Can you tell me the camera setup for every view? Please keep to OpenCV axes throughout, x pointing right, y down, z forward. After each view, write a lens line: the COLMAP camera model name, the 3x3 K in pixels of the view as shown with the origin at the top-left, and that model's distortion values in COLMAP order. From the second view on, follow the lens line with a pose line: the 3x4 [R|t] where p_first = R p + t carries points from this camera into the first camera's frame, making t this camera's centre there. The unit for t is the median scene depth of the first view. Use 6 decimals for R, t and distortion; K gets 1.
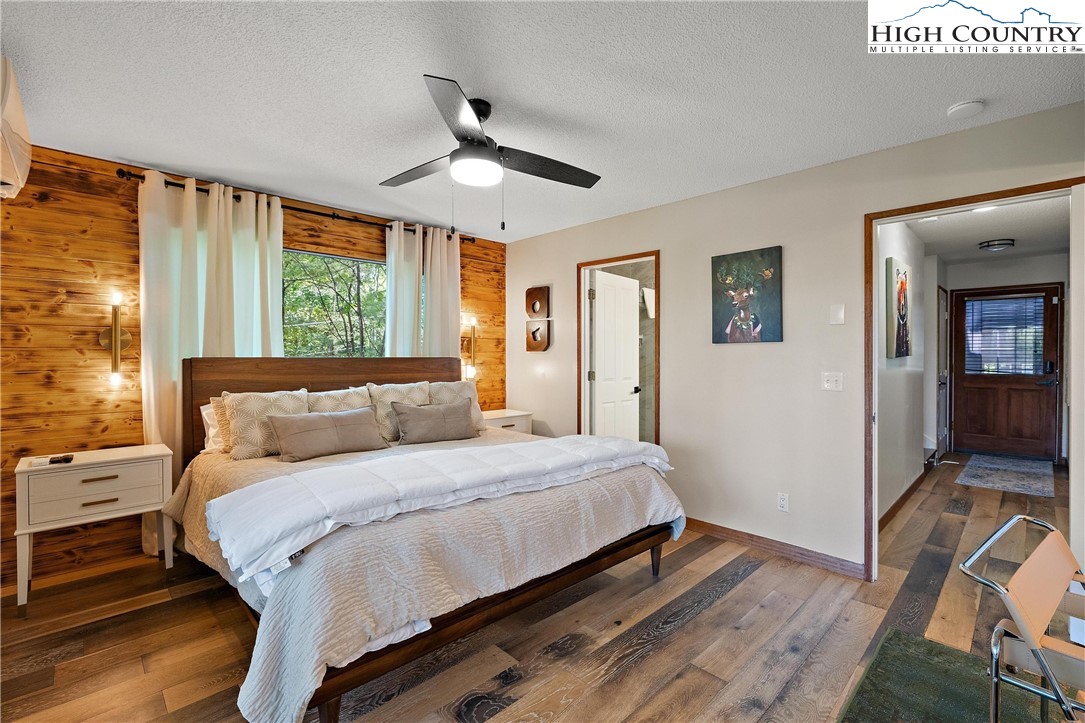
lens RADIAL K [[491.7, 0, 538.0], [0, 491.7, 360.8], [0, 0, 1]] dist [-0.008626, 0.000506]
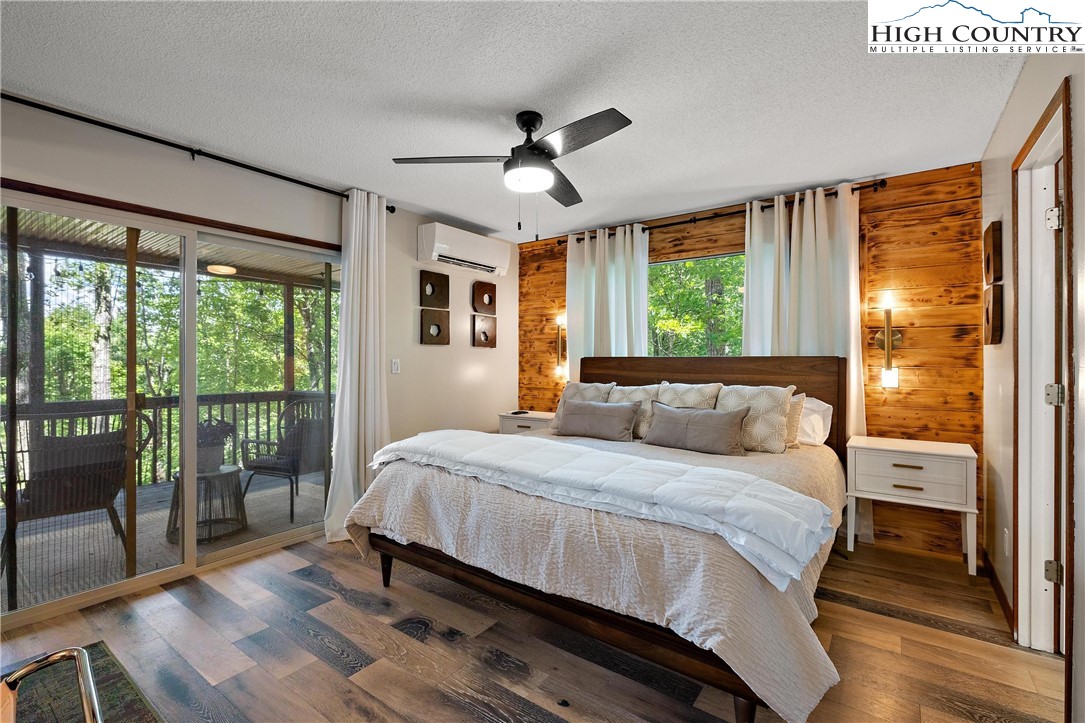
lens RADIAL K [[491.7, 0, 537.7], [0, 491.7, 359.7], [0, 0, 1]] dist [-0.008626, 0.000506]
pose [[0.153637, 0.000611, -0.988127, 0.689336], [-0.009031, 0.999959, -0.000786, 0.003891], [0.988086, 0.009044, 0.153636, 0.639582]]
